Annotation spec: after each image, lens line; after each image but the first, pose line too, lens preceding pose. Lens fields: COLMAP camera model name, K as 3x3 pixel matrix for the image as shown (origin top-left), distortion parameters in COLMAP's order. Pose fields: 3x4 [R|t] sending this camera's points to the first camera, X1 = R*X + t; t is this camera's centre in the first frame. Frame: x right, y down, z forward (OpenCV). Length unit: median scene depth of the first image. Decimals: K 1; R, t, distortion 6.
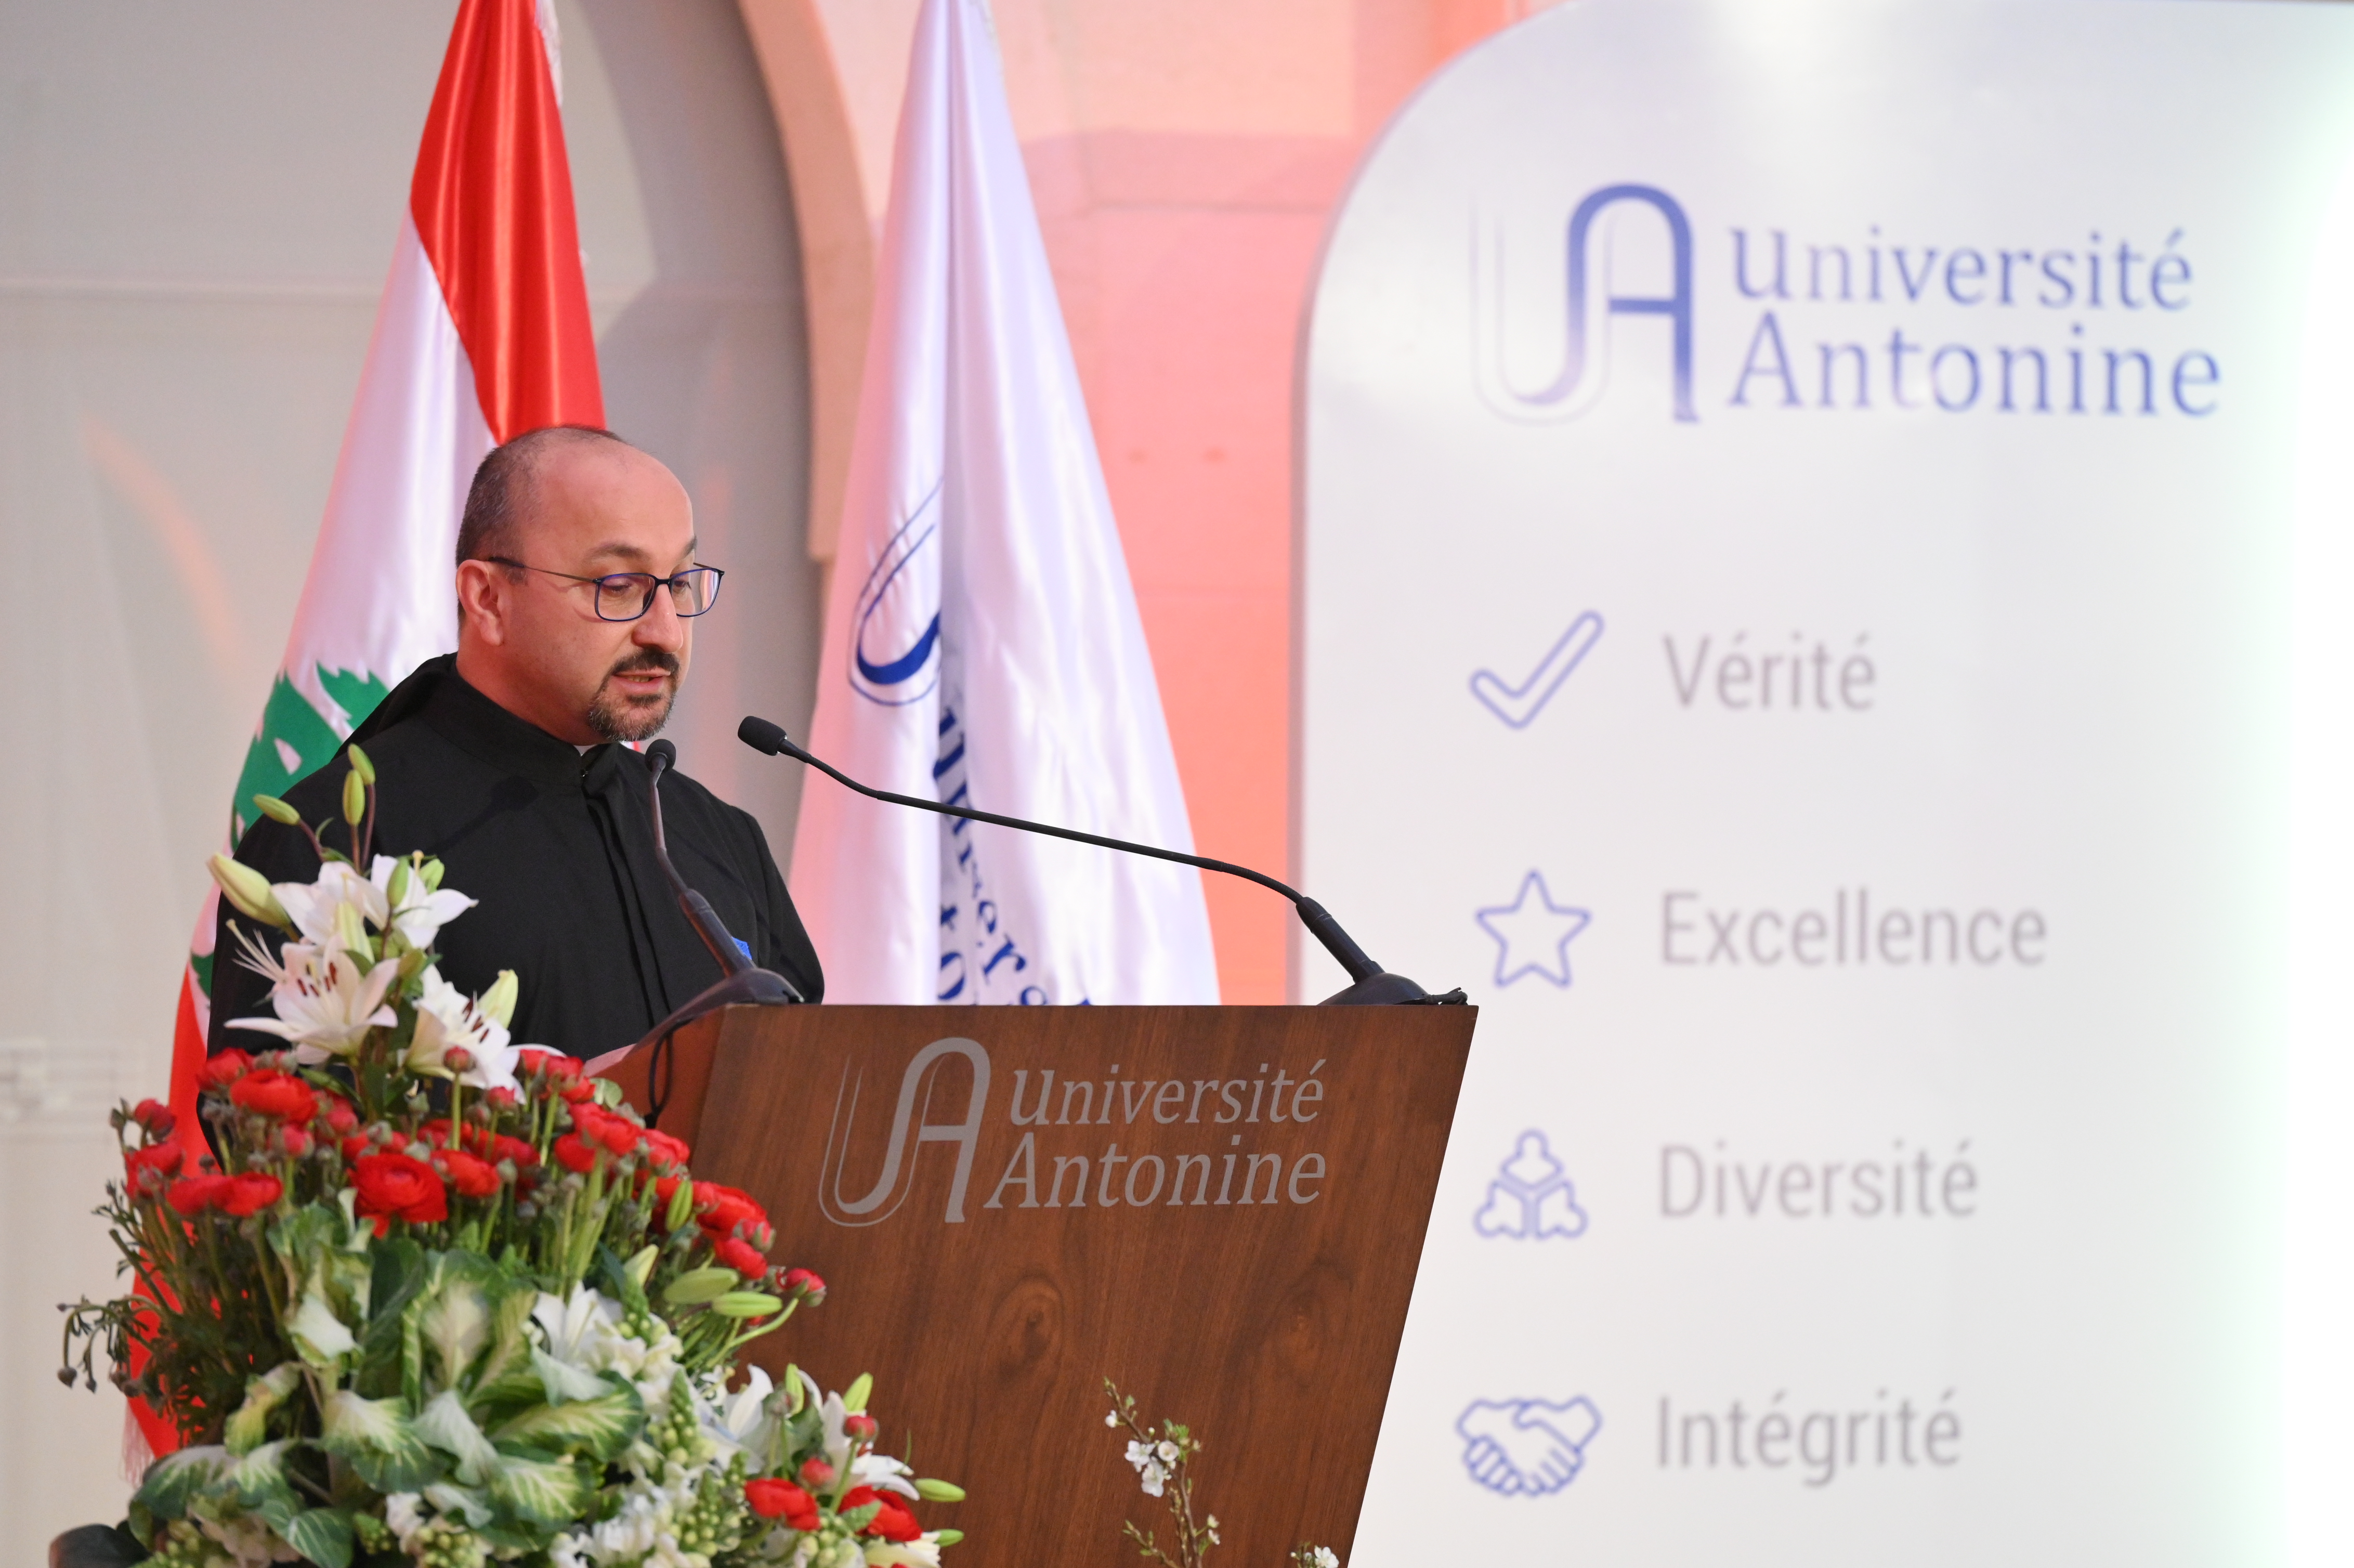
lens RADIAL K [[13121.6, 0, 1177.0], [0, 13121.6, 784.0], [0, 0, 1]] dist [0.286887, 3.131692]
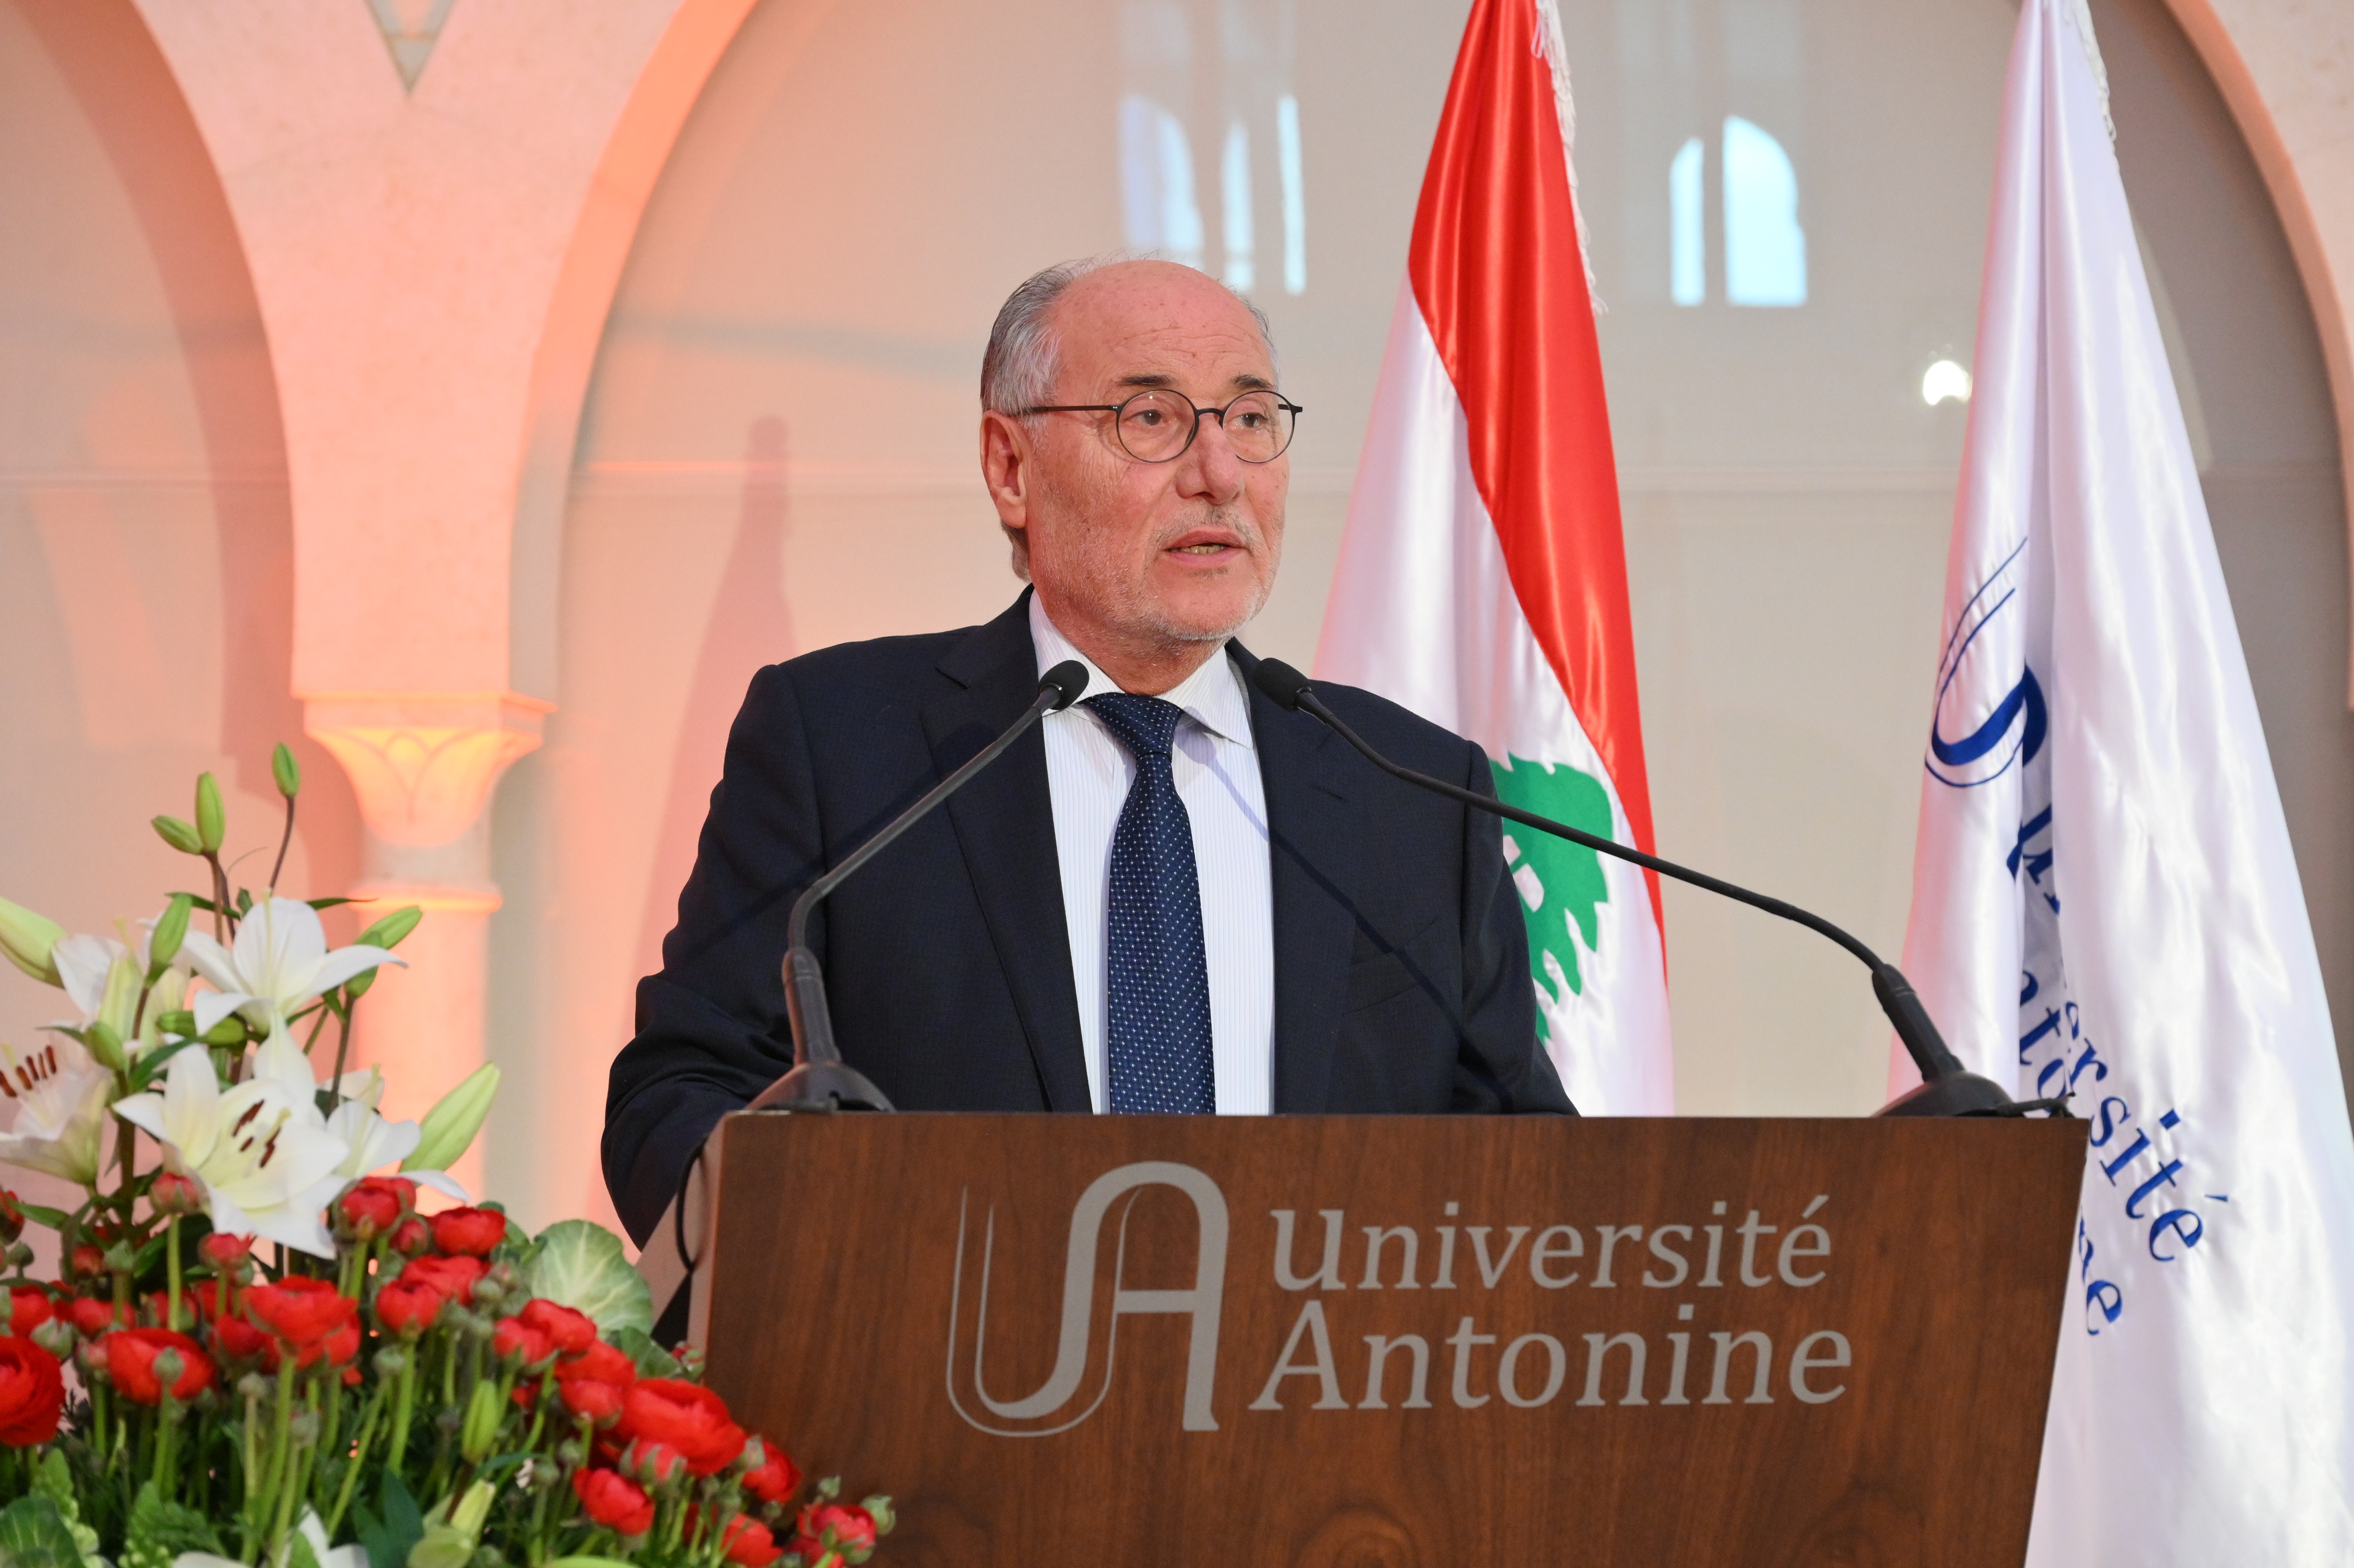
lens RADIAL K [[5434.0, 0, 1177.0], [0, 5434.0, 784.0], [0, 0, 1]] dist [-0.015106, 0.049276]
pose [[0.903037, -0.023236, -0.428933, 0.103593], [0.004013, 0.998949, -0.045667, 0.012309], [0.429543, 0.039518, 0.902181, 0.729019]]
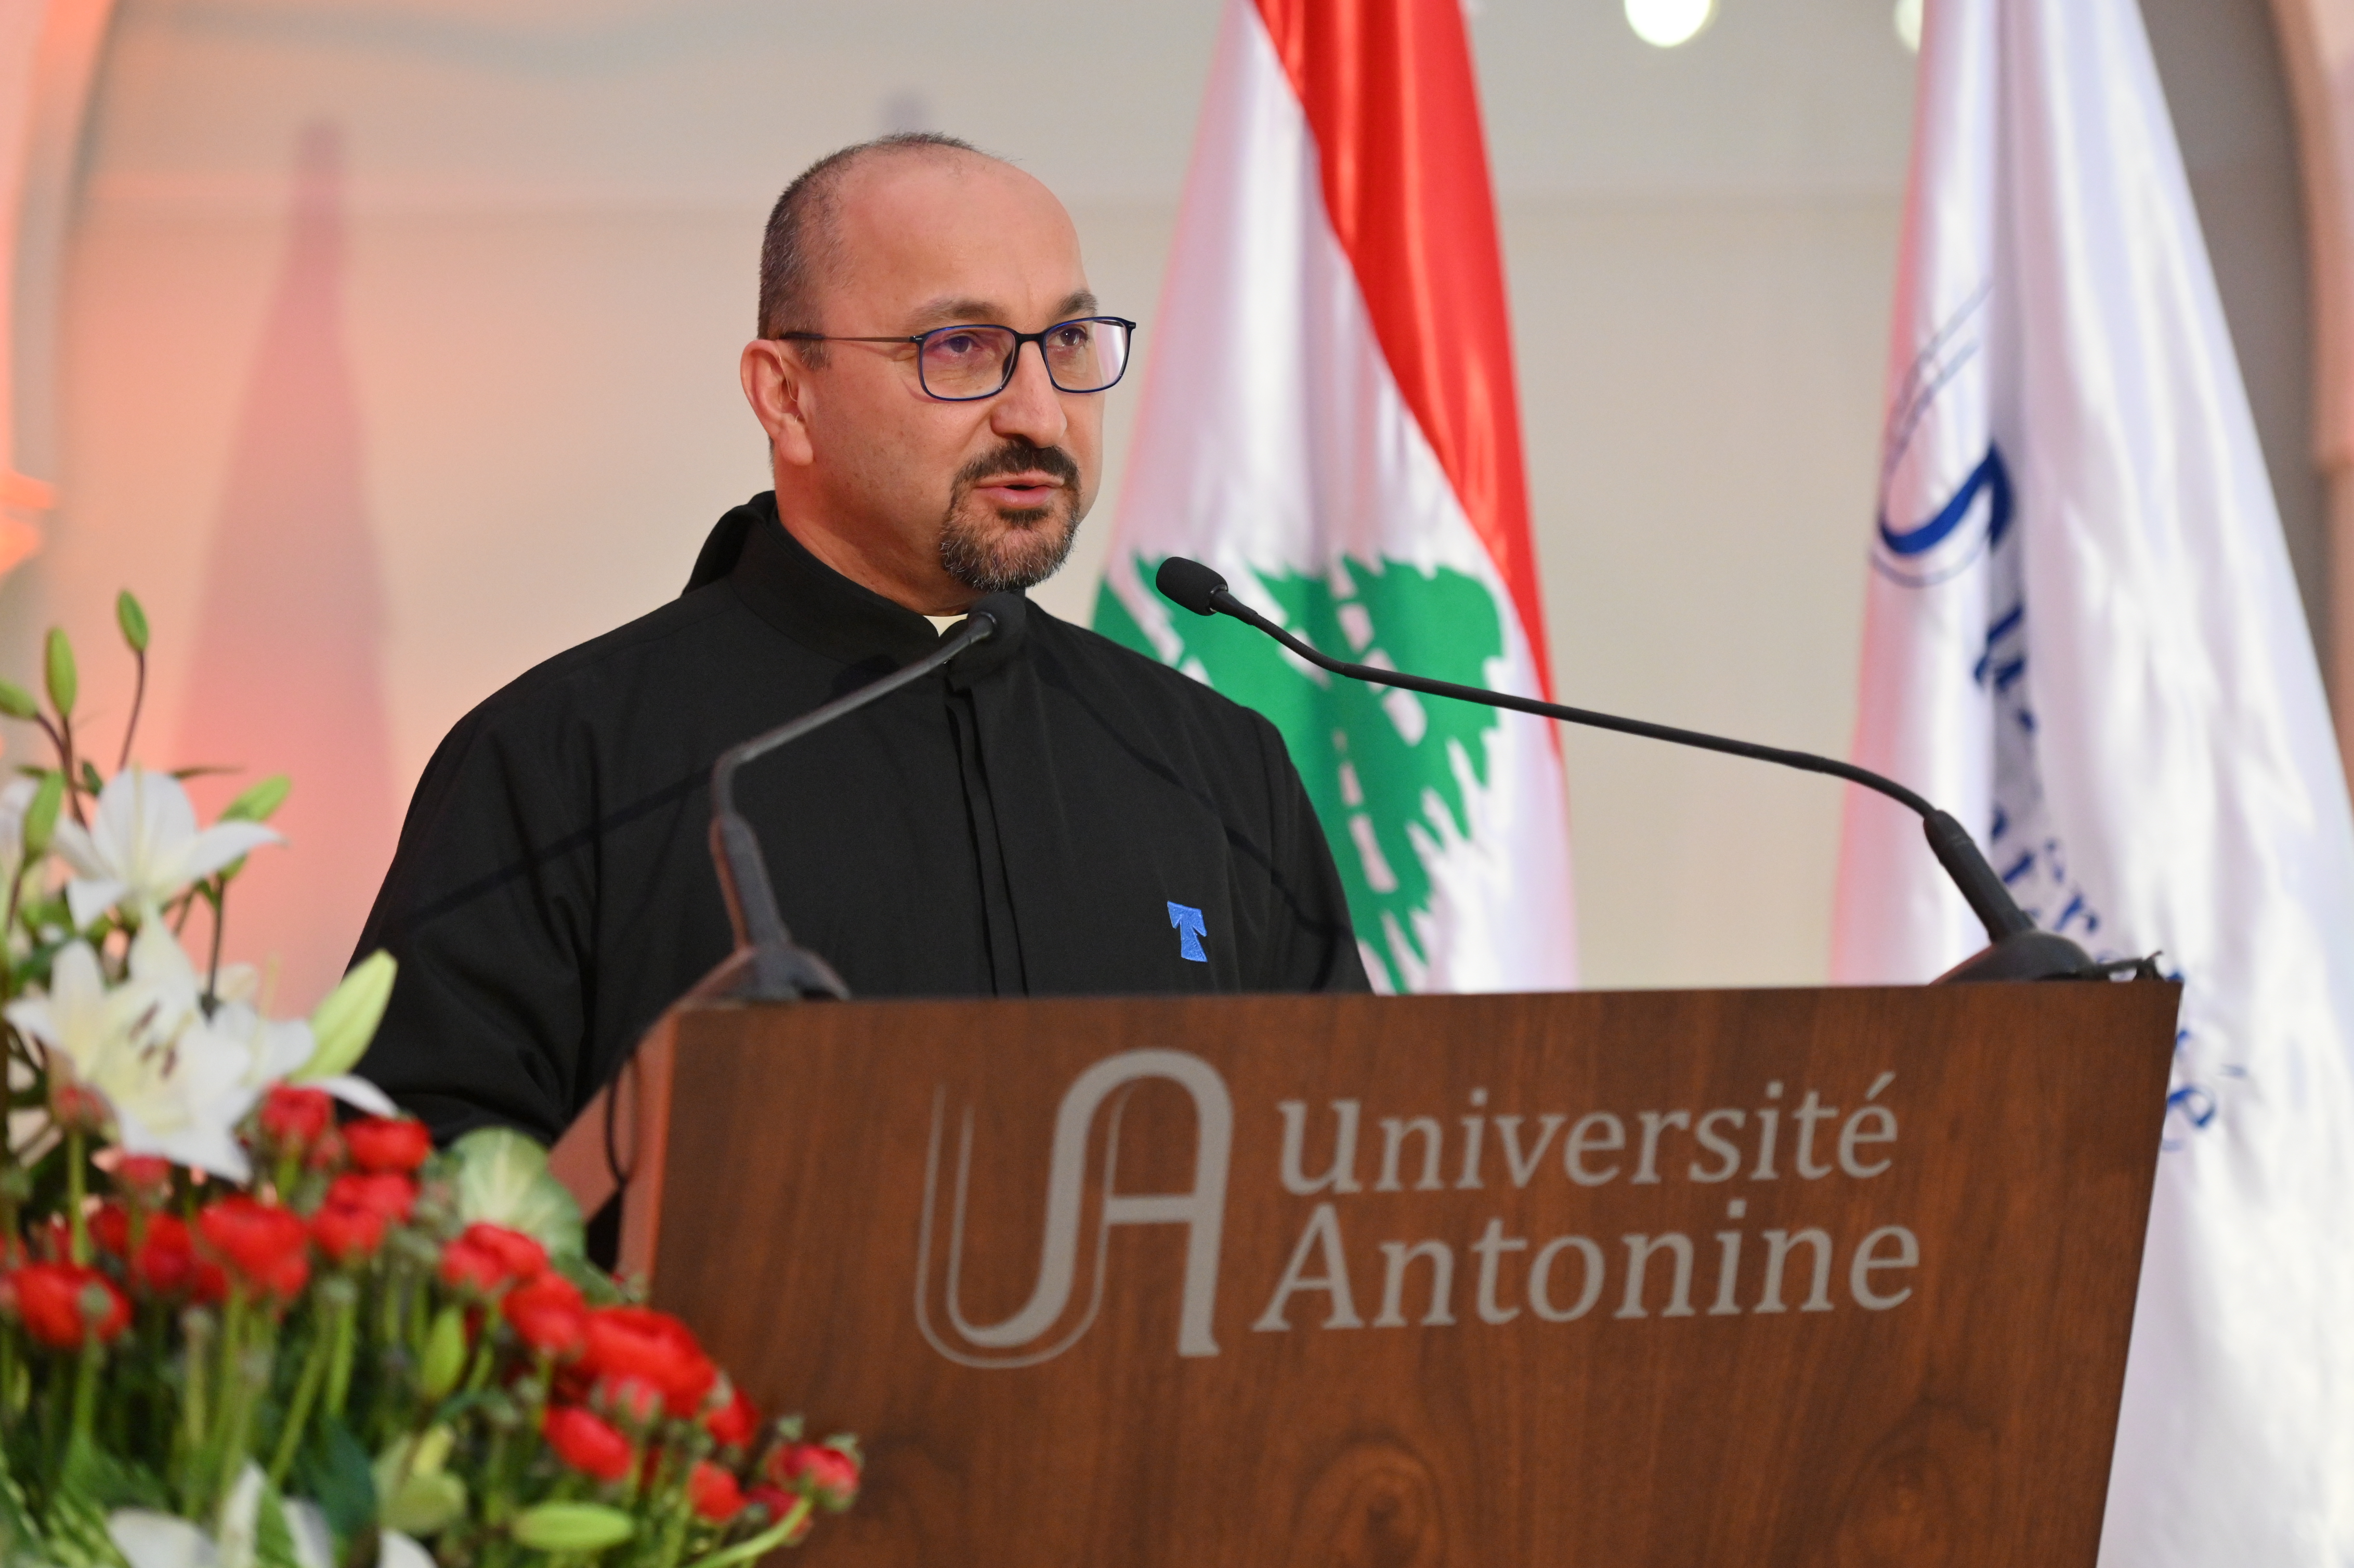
lens RADIAL K [[7589.6, 0, 1177.0], [0, 7589.6, 784.0], [0, 0, 1]] dist [-0.043790, -0.048890]
pose [[0.935717, -0.025820, -0.351806, 0.104530], [0.023320, 0.999664, -0.011341, 0.010818], [0.351981, 0.002408, 0.936004, 0.660942]]
